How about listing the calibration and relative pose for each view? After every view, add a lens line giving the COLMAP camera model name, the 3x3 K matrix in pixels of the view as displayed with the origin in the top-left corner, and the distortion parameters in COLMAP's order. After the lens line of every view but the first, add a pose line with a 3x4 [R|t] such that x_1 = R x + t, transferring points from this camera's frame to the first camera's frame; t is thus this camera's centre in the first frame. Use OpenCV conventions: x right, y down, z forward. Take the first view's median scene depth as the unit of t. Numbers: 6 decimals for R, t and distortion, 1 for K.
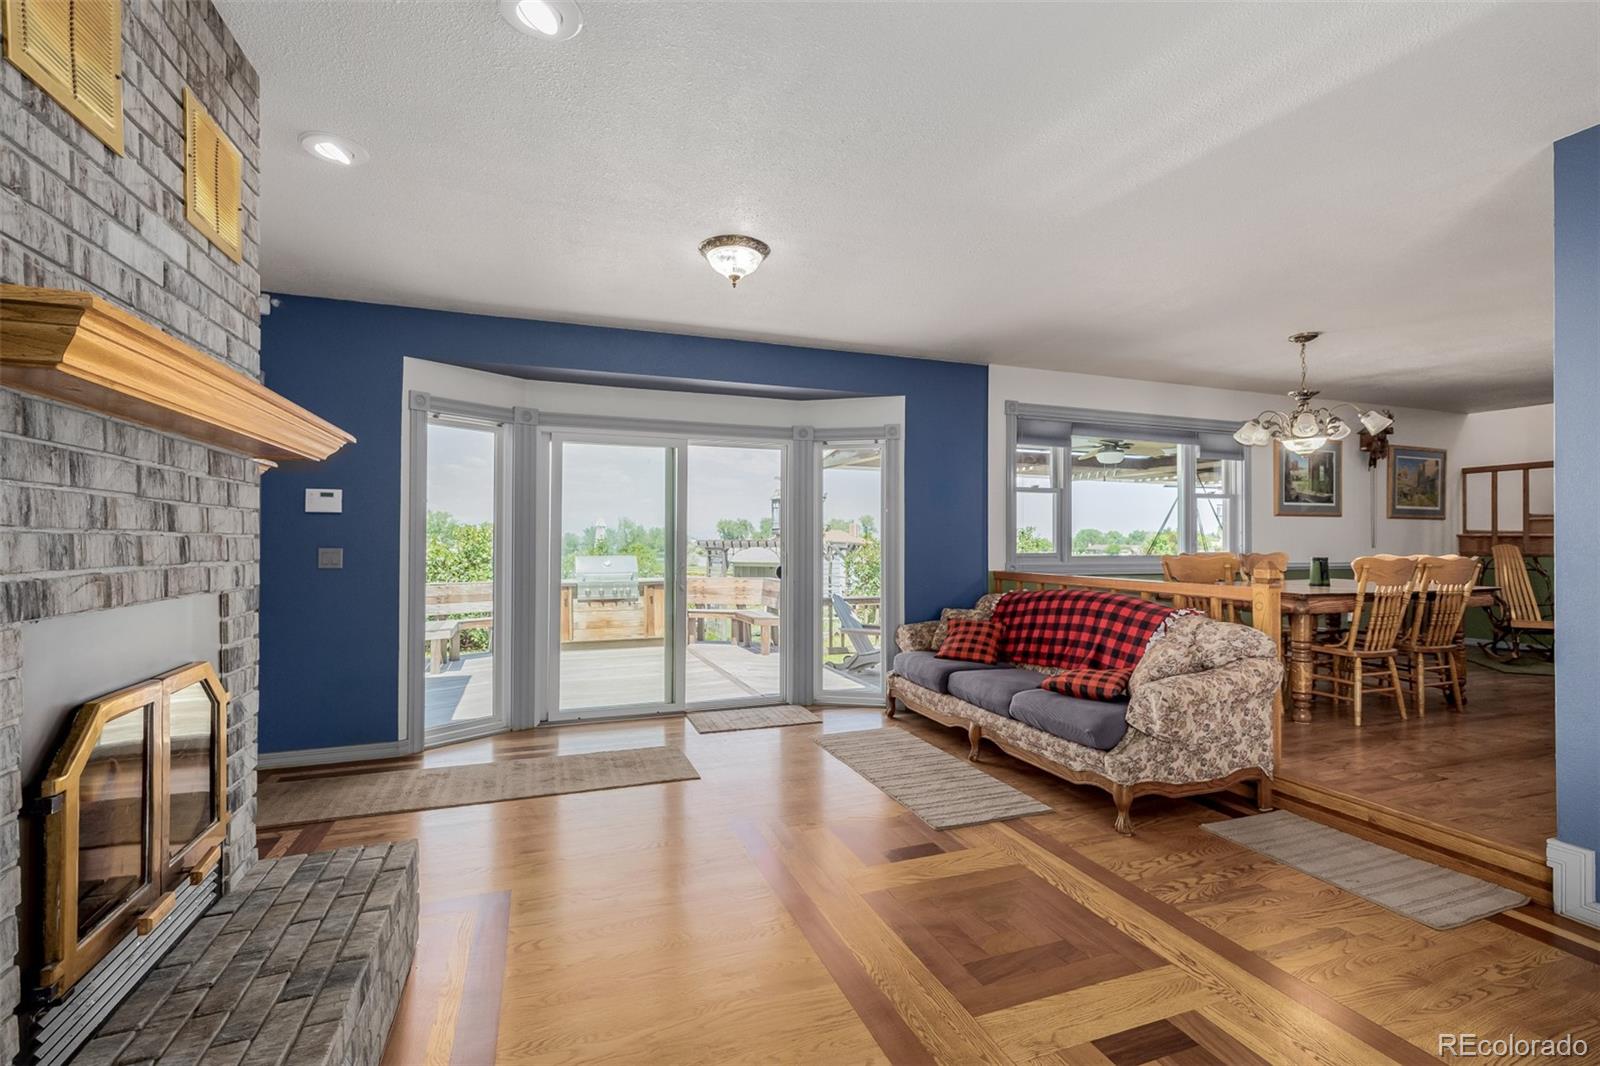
lens RADIAL K [[668.8, 0, 796.3], [0, 668.8, 530.2], [0, 0, 1]] dist [0.001094, 0.000501]
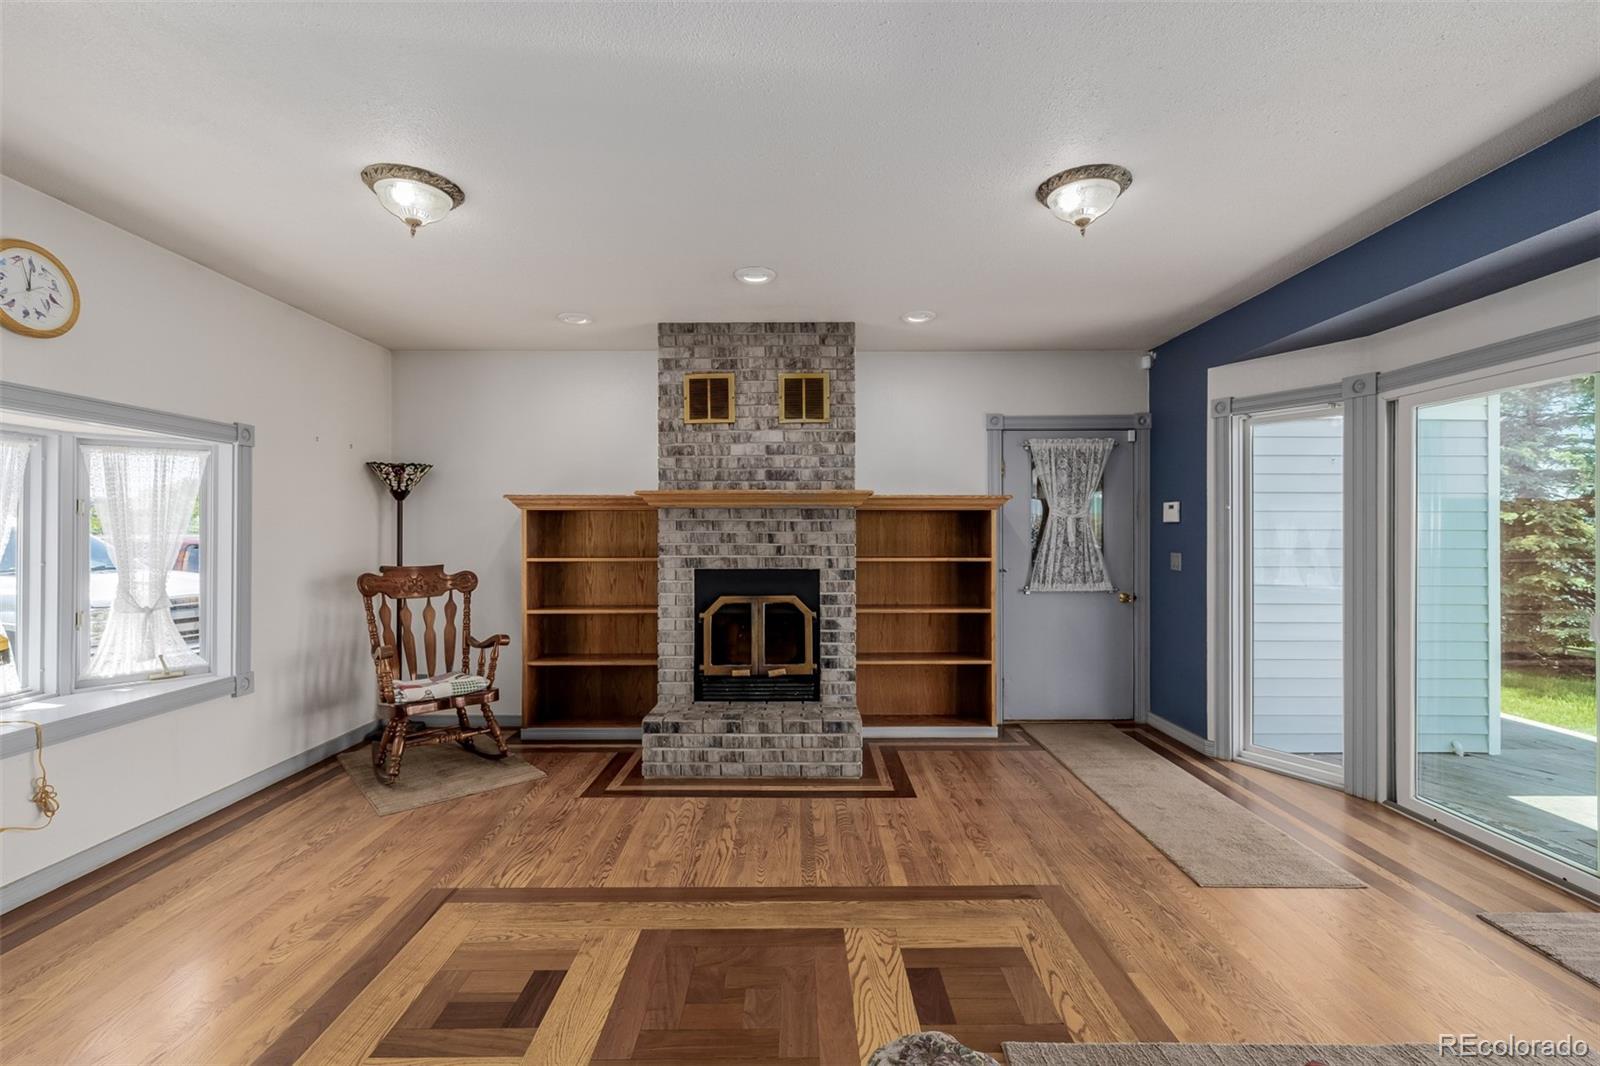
lens RADIAL K [[668.8, 0, 796.3], [0, 668.8, 530.2], [0, 0, 1]] dist [0.001094, 0.000501]
pose [[-0.317601, -0.002994, -0.948220, 0.613996], [0.012360, 0.999897, -0.007297, -0.011987], [0.948144, -0.014037, -0.317531, 0.749261]]
